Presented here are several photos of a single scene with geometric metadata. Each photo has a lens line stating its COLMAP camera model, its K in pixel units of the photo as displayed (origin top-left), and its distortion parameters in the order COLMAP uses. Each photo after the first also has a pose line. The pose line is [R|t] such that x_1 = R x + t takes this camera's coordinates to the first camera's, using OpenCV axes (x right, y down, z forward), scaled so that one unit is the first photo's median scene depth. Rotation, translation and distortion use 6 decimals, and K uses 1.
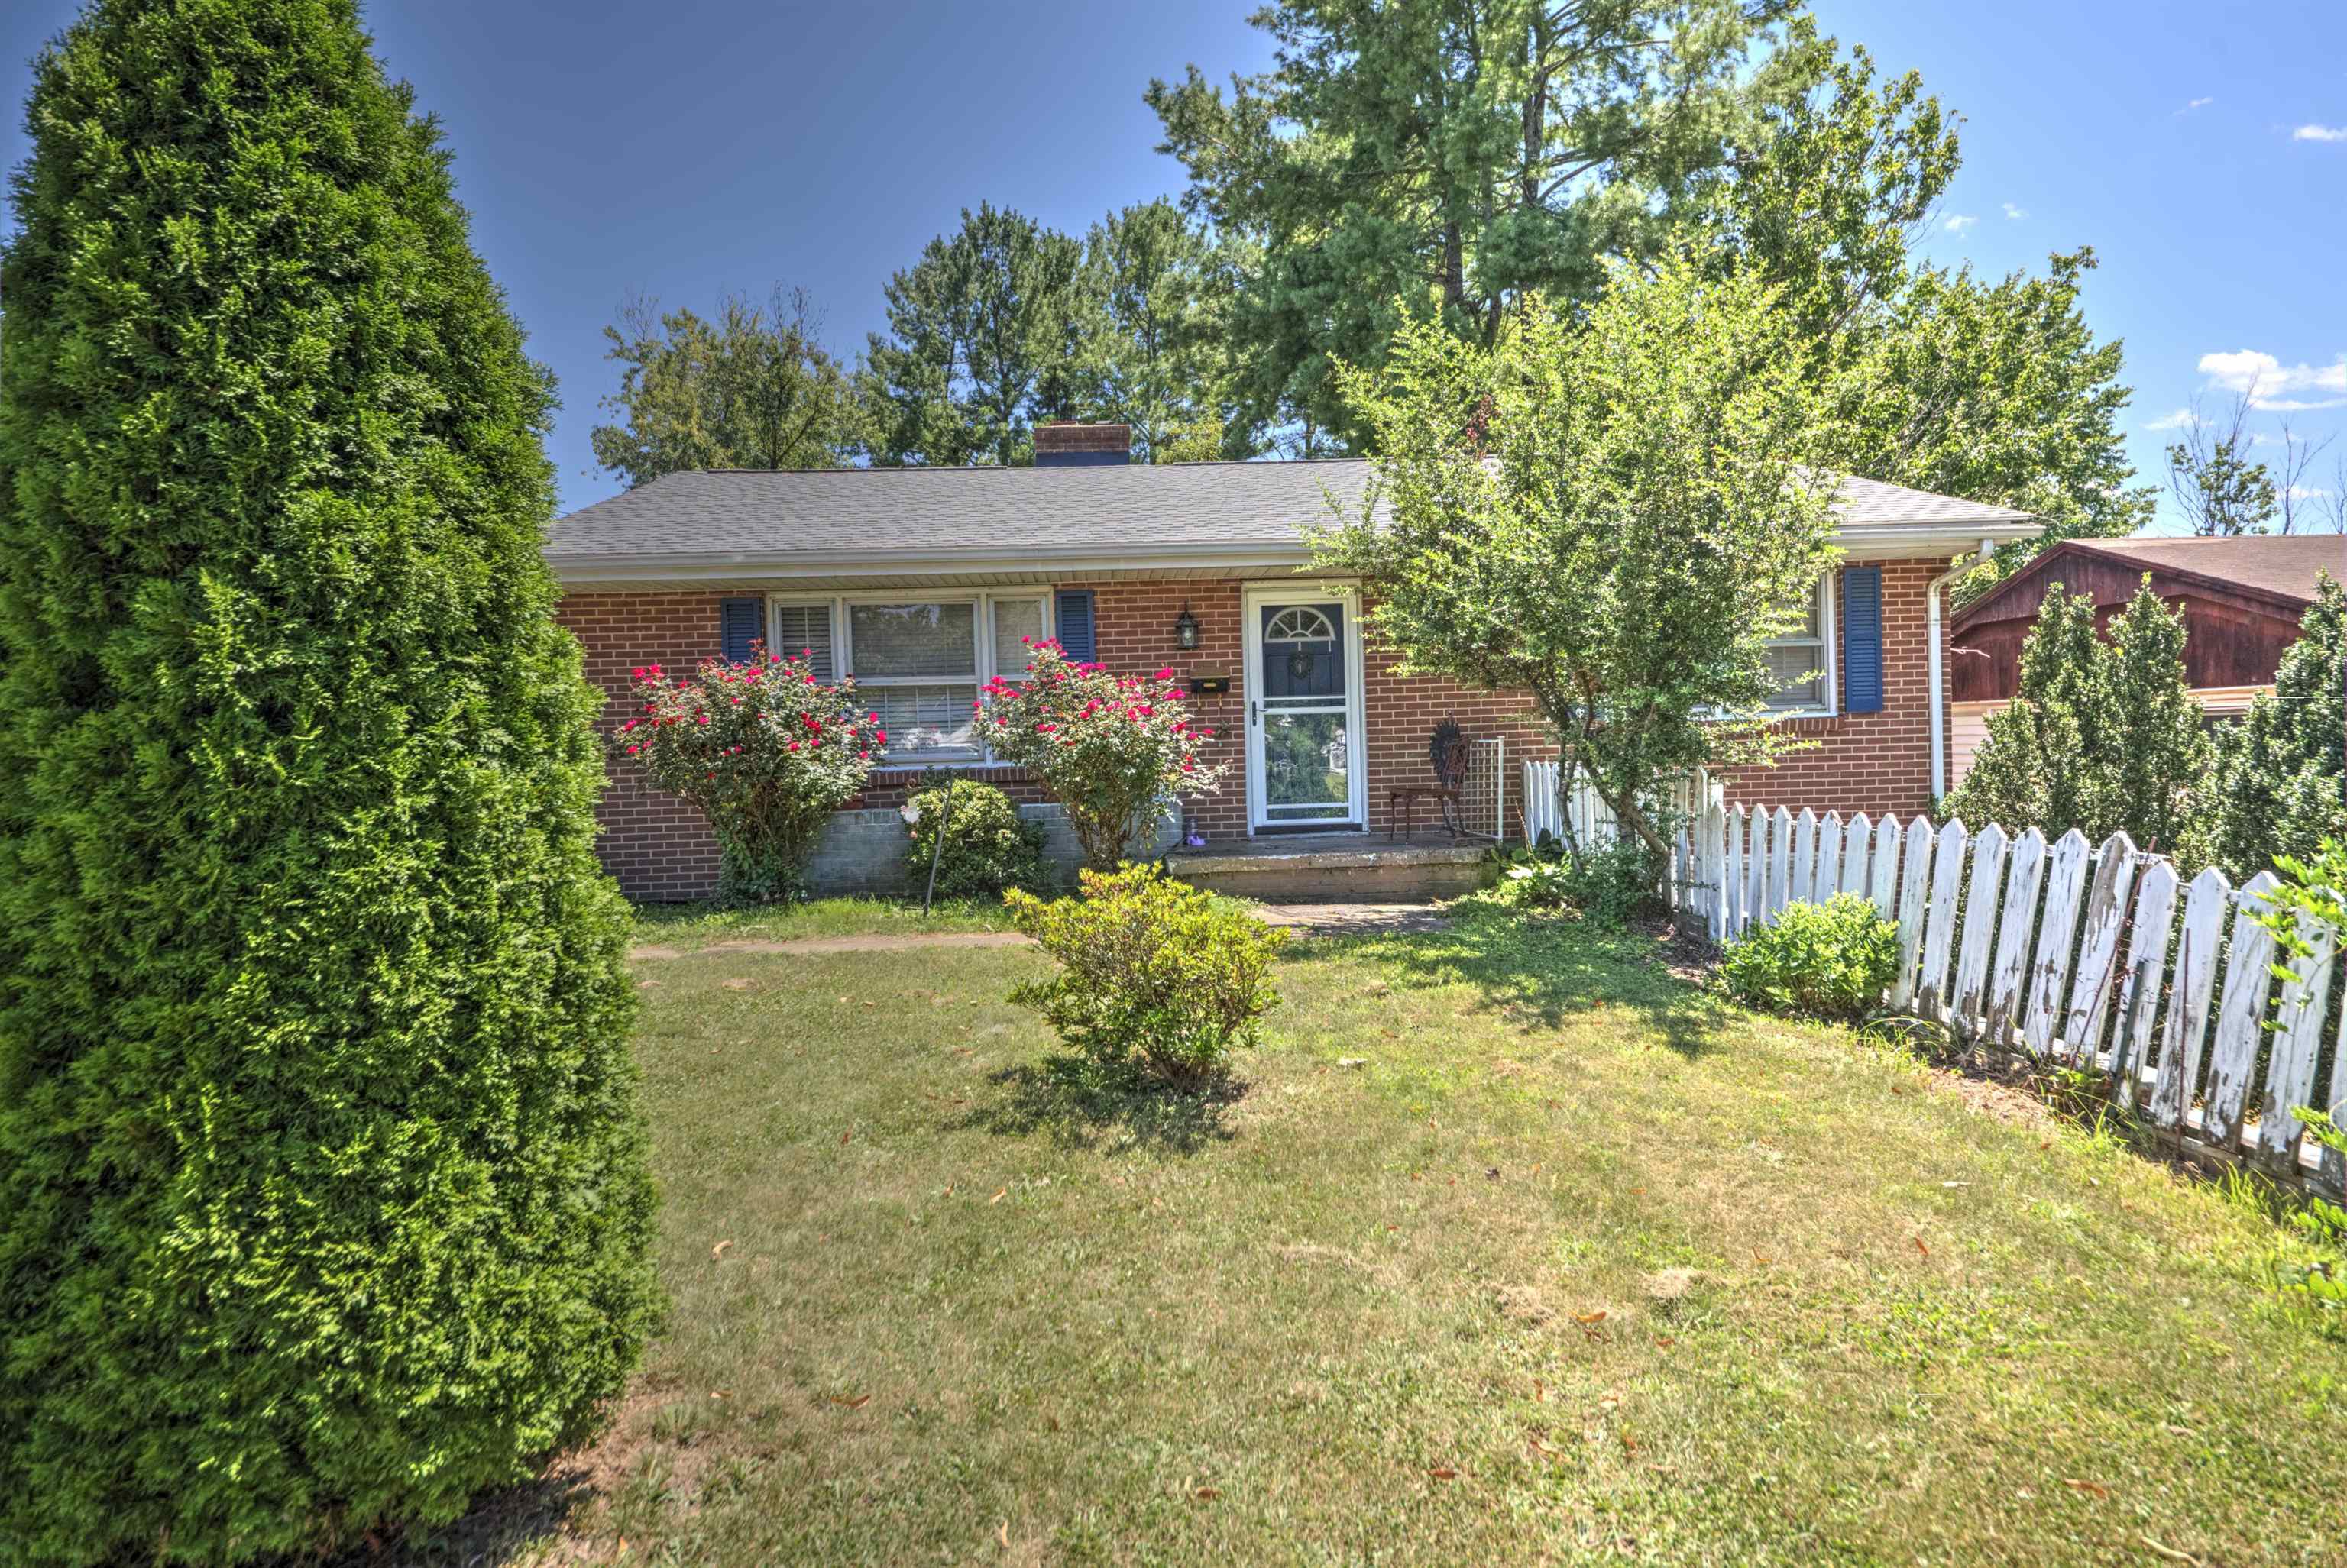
lens RADIAL K [[1376.3, 0, 1177.0], [0, 1376.3, 763.6], [0, 0, 1]] dist [0.051079, 0.000050]
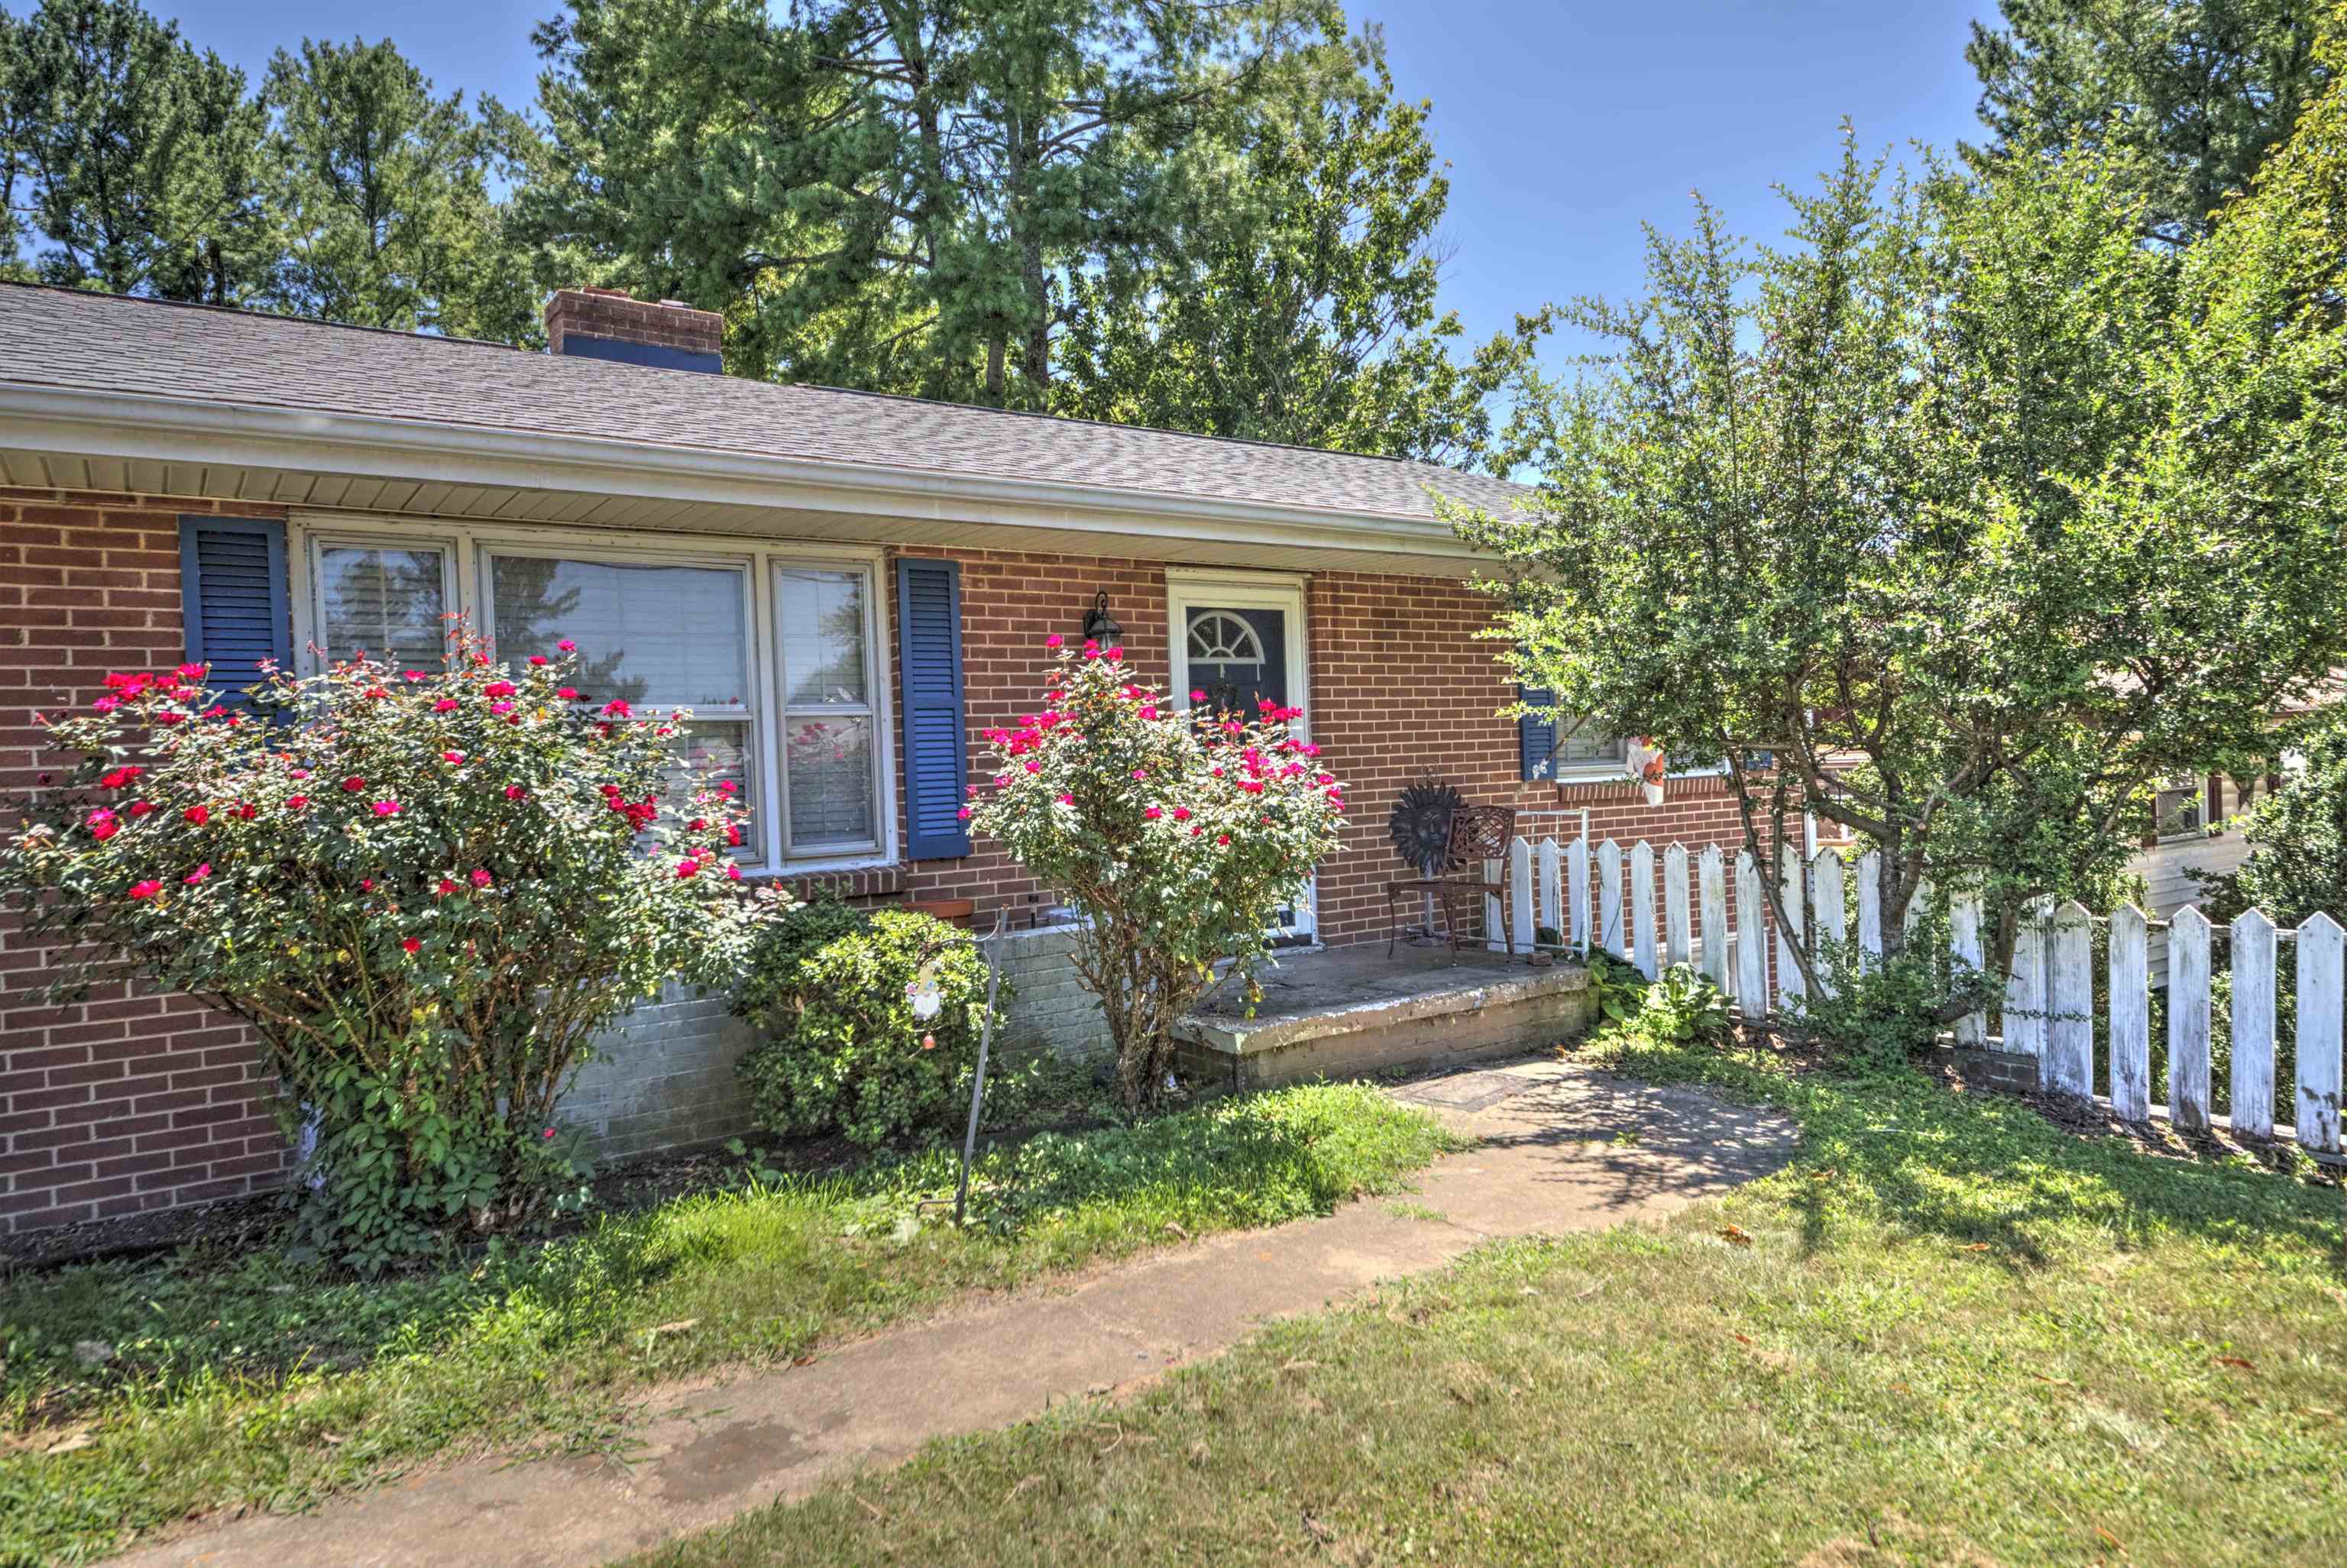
lens RADIAL K [[1469.9, 0, 1157.6], [0, 1469.9, 768.0], [0, 0, 1]] dist [0.076274, -0.038179]
pose [[0.845741, 0.000461, 0.533594, -0.324574], [0.011173, 0.999765, -0.018573, -0.026205], [-0.533477, 0.021670, 0.845537, 0.431271]]
